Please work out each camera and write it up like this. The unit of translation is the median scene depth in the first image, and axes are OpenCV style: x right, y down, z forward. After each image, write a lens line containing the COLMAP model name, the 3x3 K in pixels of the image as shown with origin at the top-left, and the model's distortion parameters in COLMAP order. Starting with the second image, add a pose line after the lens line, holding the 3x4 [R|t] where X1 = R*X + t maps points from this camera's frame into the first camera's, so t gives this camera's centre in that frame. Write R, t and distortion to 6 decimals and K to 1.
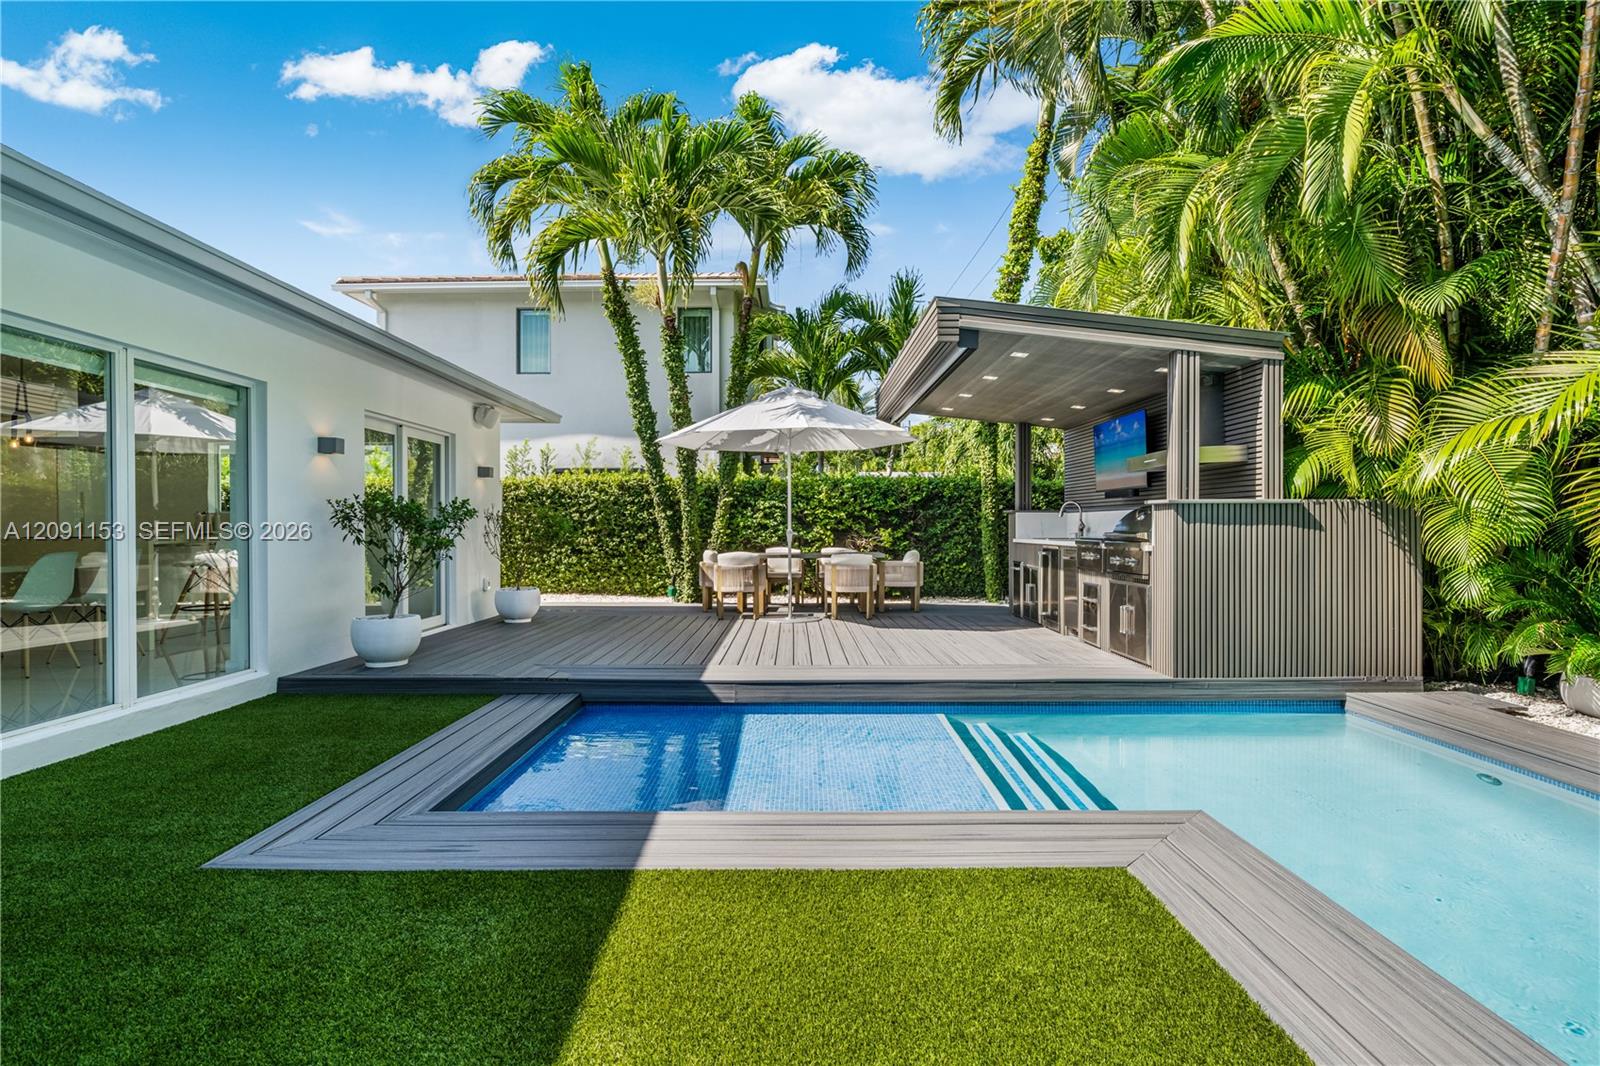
lens RADIAL K [[799.3, 0, 791.9], [0, 799.3, 530.6], [0, 0, 1]] dist [0.025779, 0.000184]
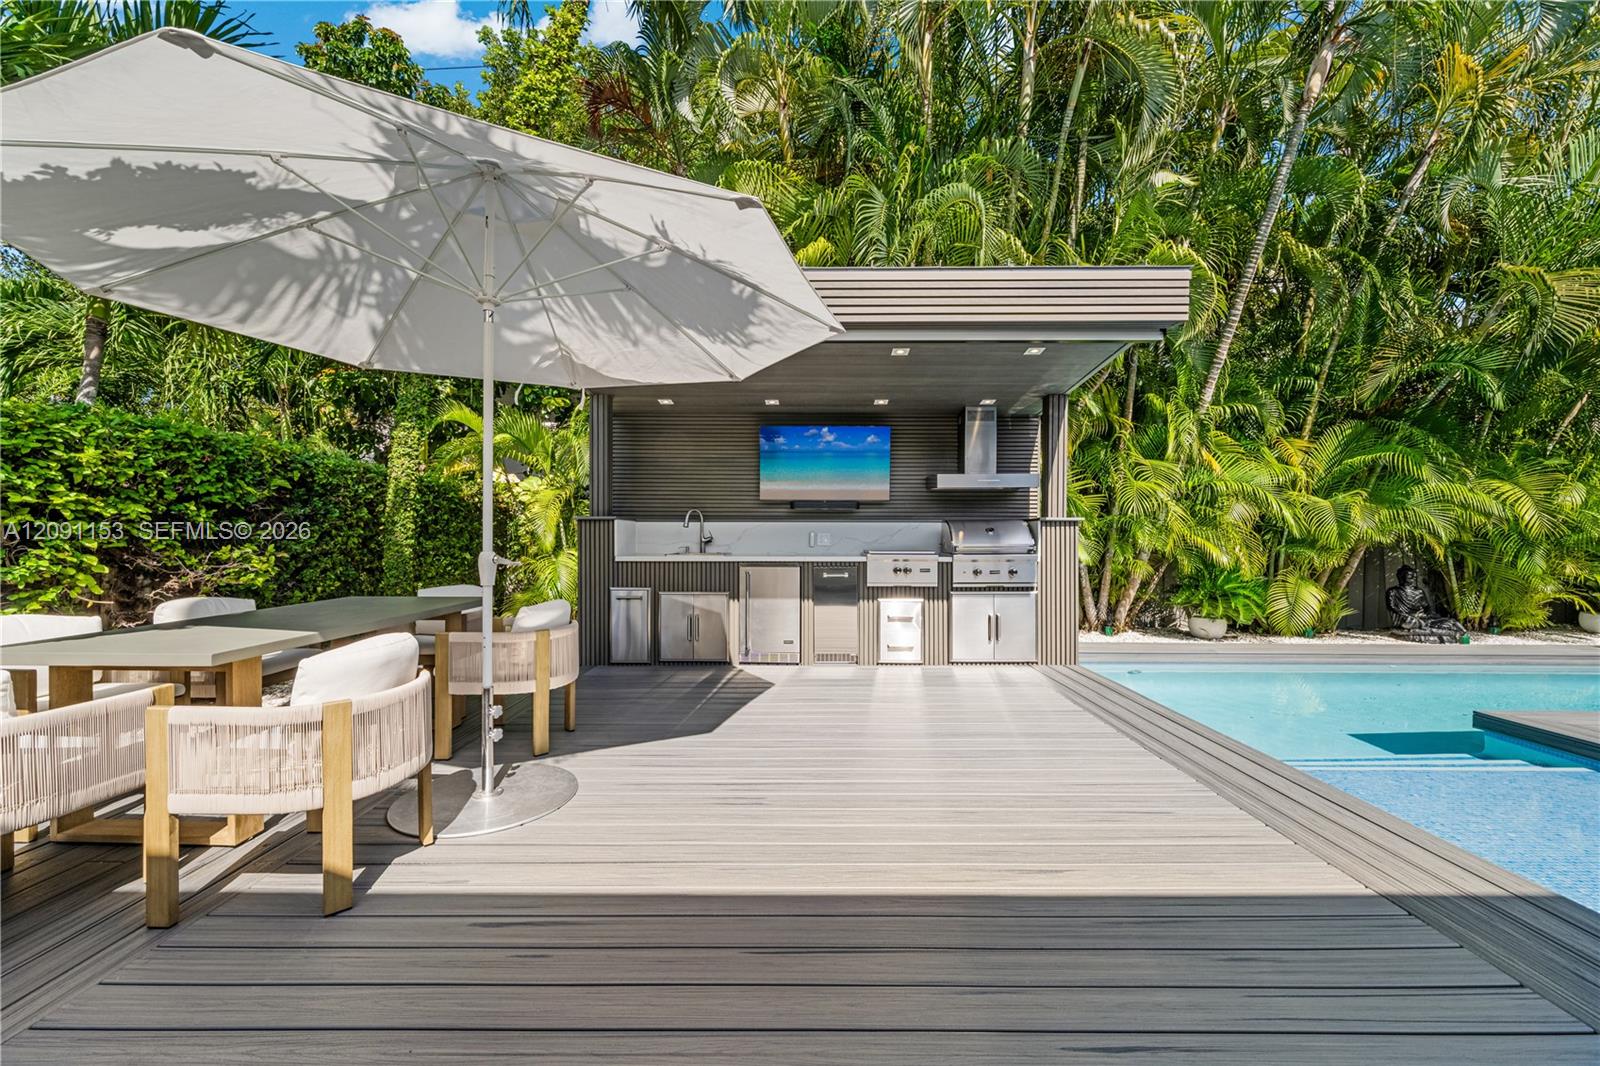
lens RADIAL K [[630.2, 0, 791.6], [0, 630.2, 530.7], [0, 0, 1]] dist [0.000972, -0.000001]
pose [[0.015218, 0.005714, 0.999868, -0.272754], [0.003434, 0.999977, -0.005767, -0.008638], [-0.999878, 0.003521, 0.015198, 0.806136]]
